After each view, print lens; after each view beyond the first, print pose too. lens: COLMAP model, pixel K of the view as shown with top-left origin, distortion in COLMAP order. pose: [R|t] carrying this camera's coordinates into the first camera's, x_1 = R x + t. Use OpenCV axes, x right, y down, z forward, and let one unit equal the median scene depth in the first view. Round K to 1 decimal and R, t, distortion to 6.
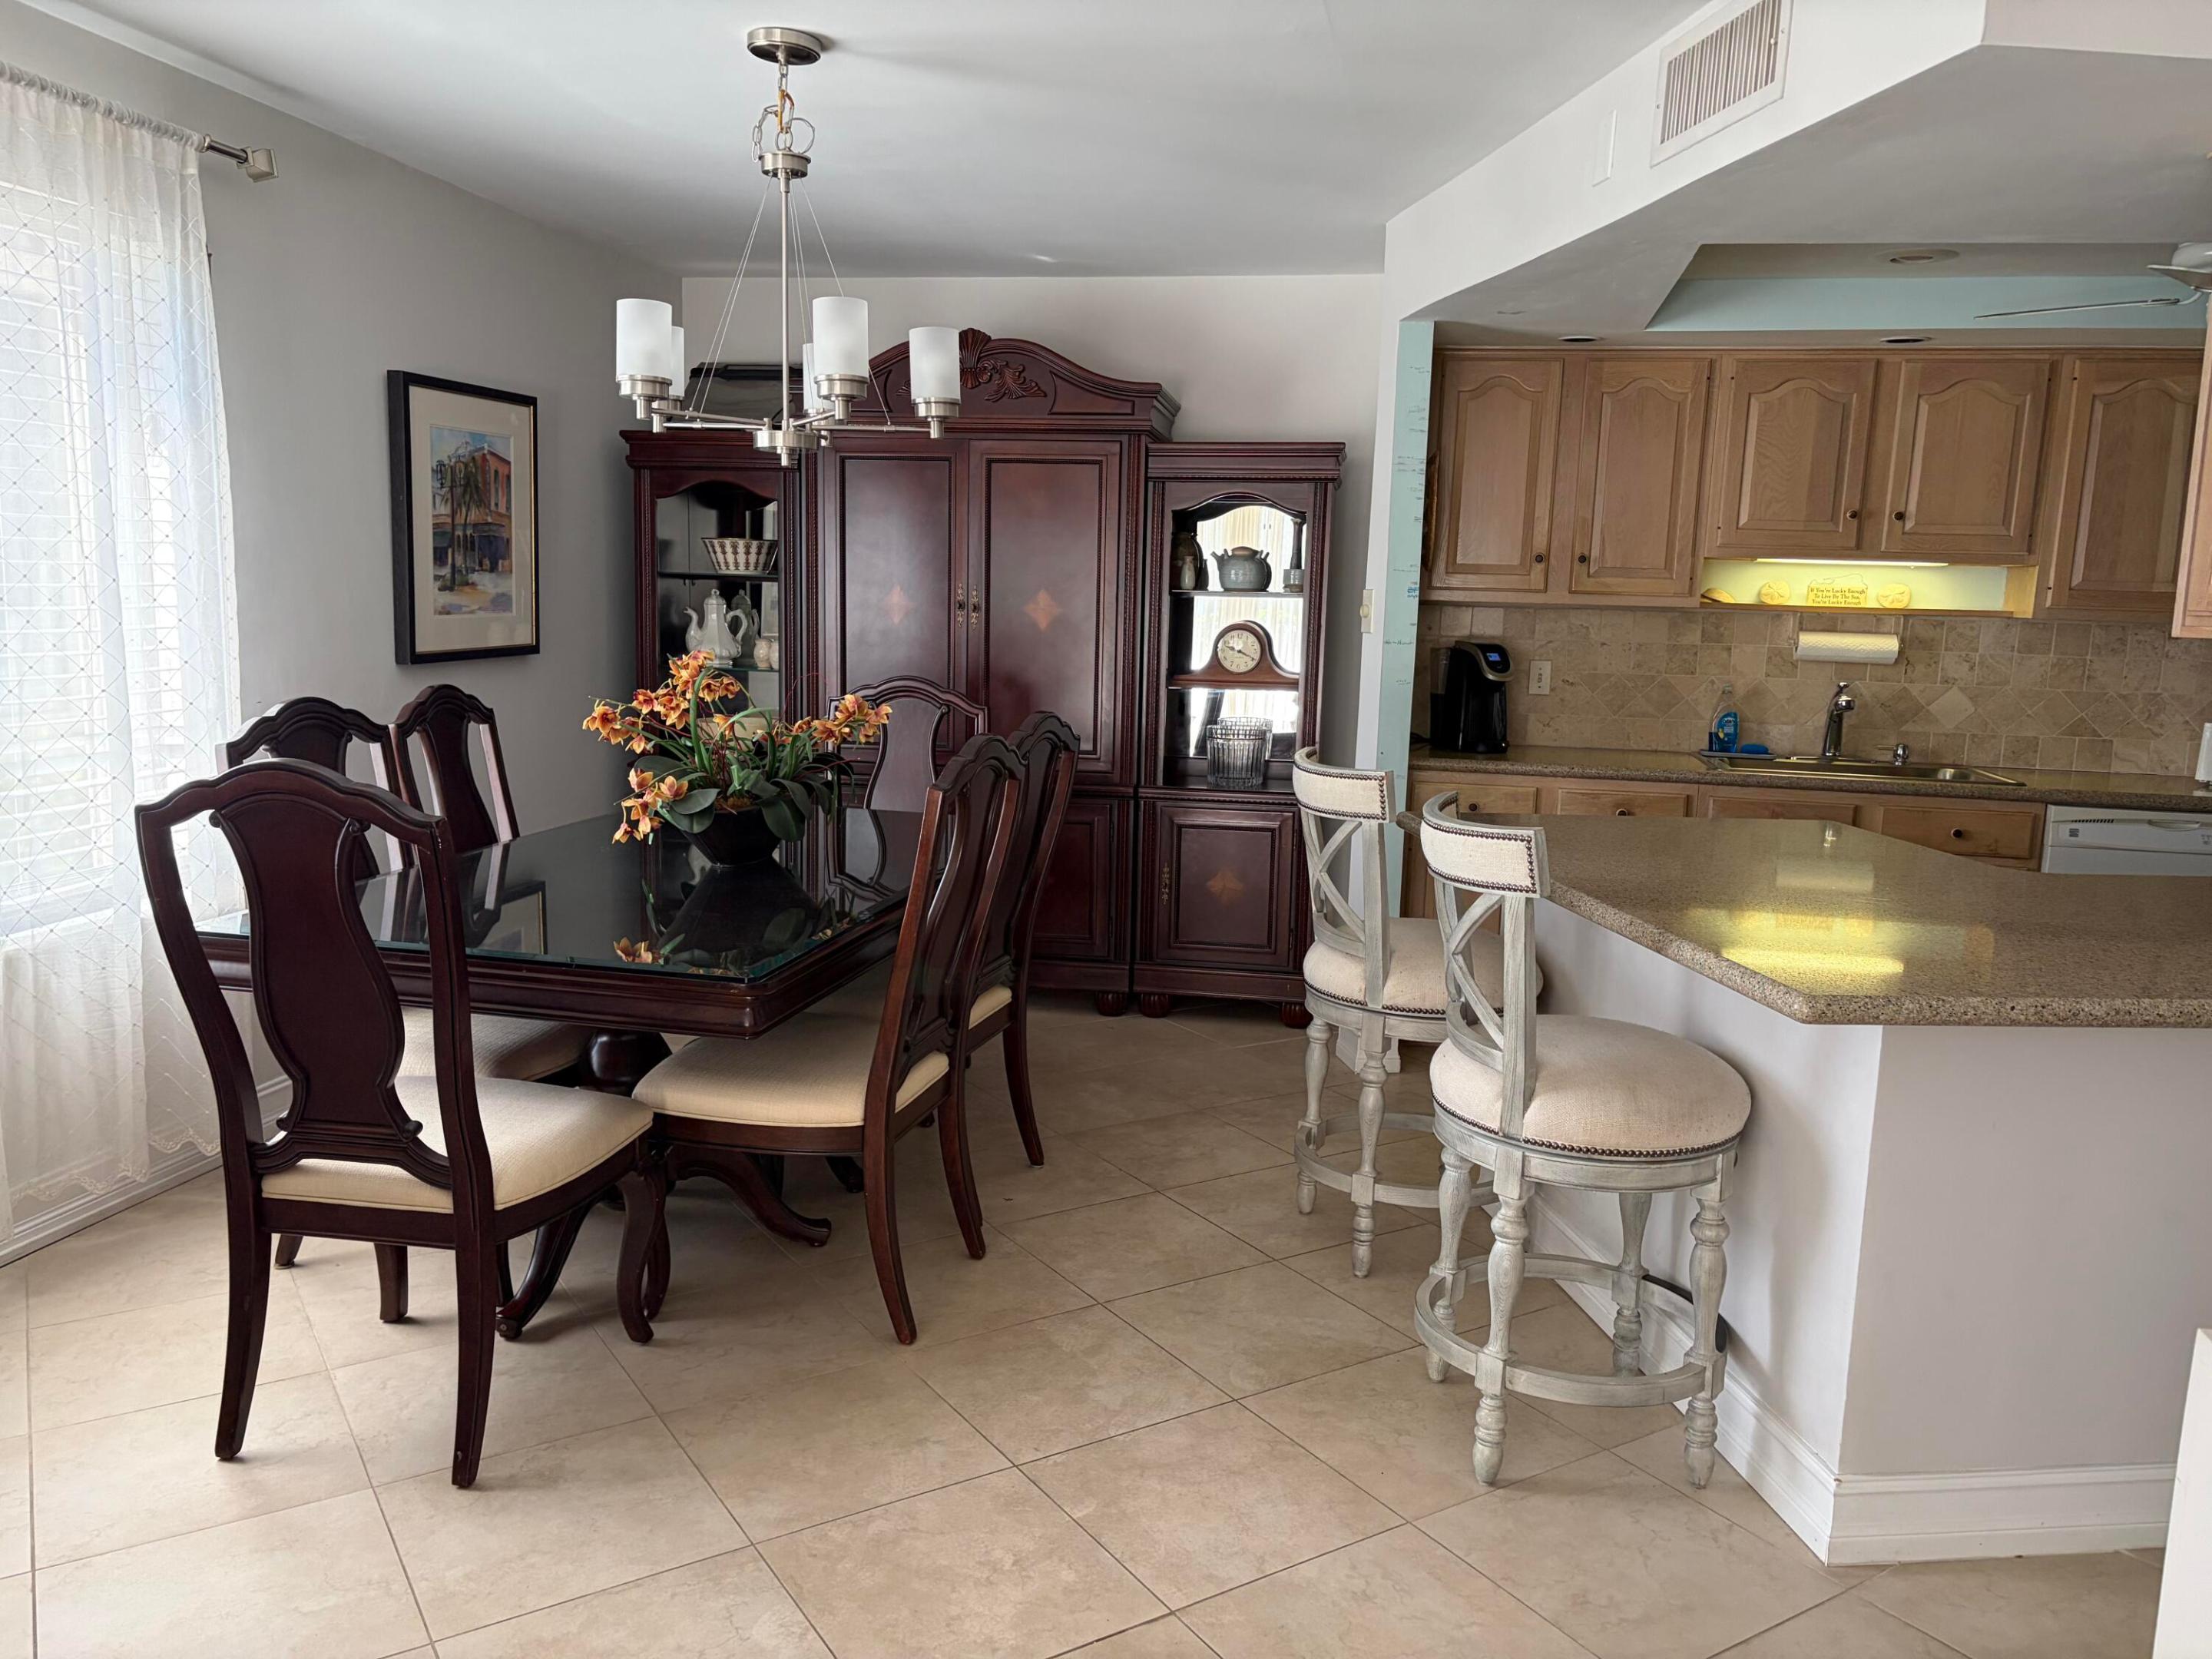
lens RADIAL K [[1648.9, 0, 1107.7], [0, 1648.9, 836.1], [0, 0, 1]] dist [0.007155, 0.010179]
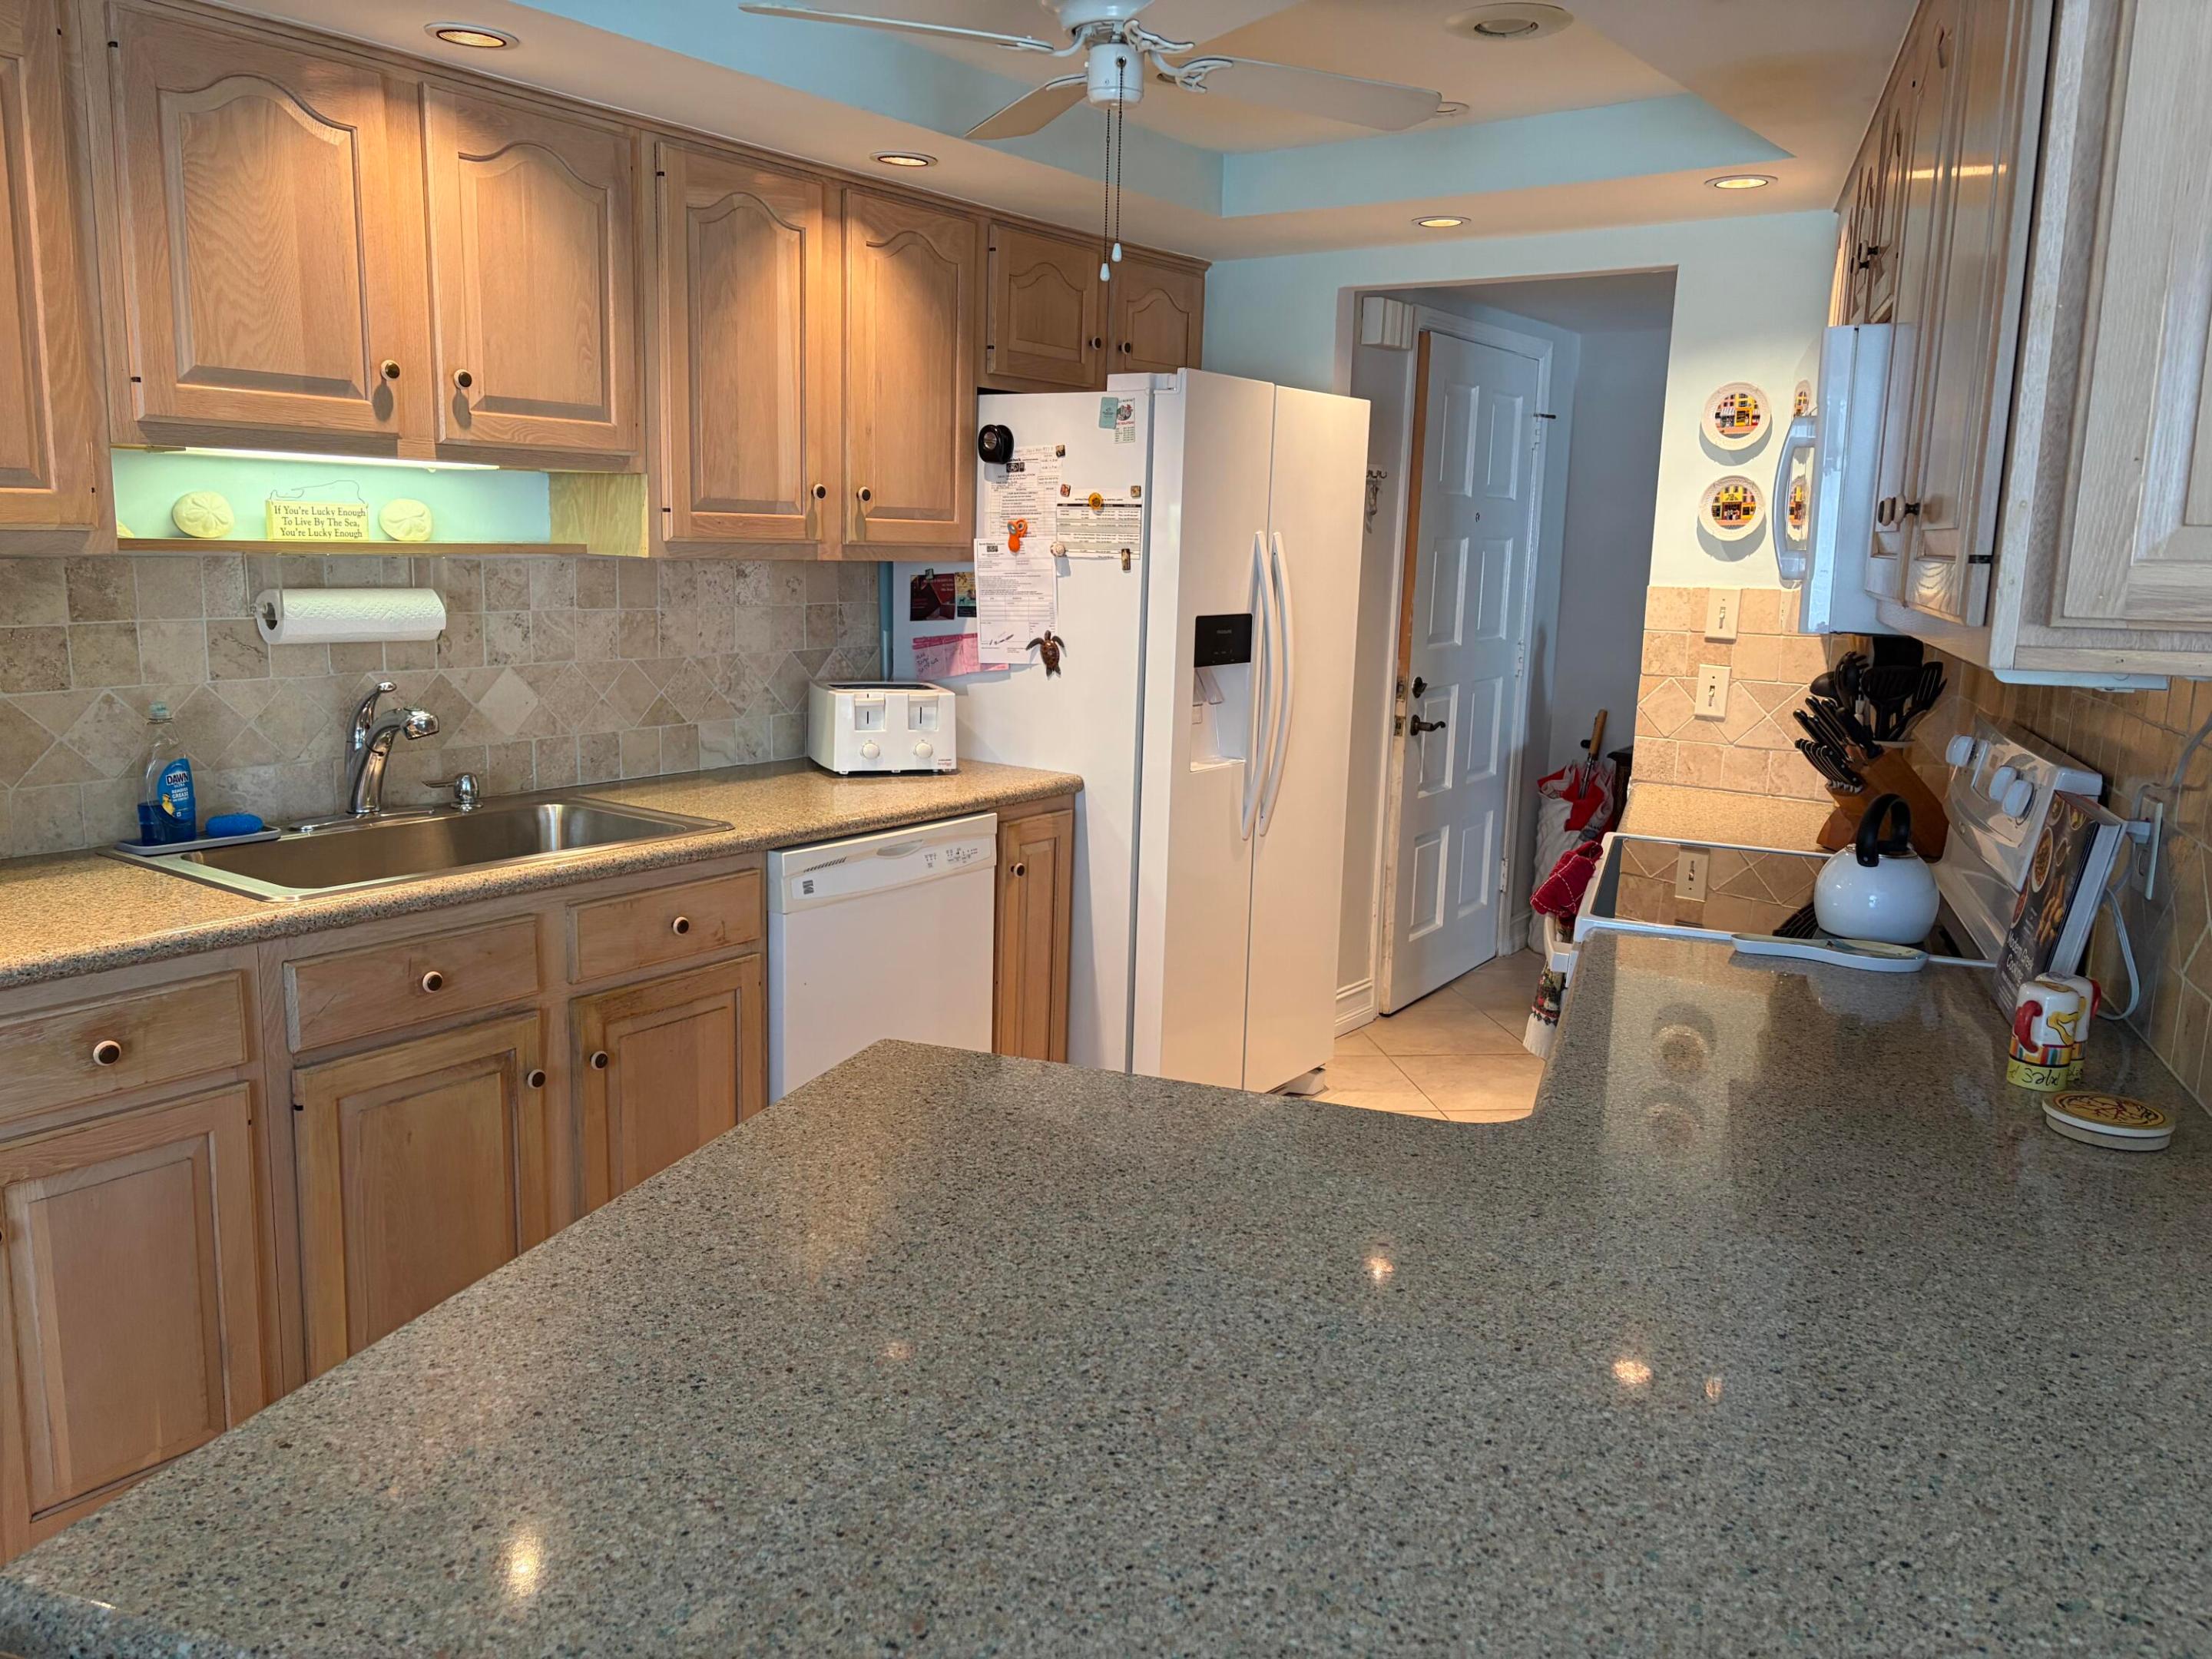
lens RADIAL K [[1648.9, 0, 1104.6], [0, 1648.9, 821.6], [0, 0, 1]] dist [0.007155, 0.010179]
pose [[0.425490, -0.174932, 0.887895, 0.052528], [0.126868, 0.982980, 0.132869, -0.089695], [-0.896026, 0.056111, 0.440442, 0.546575]]
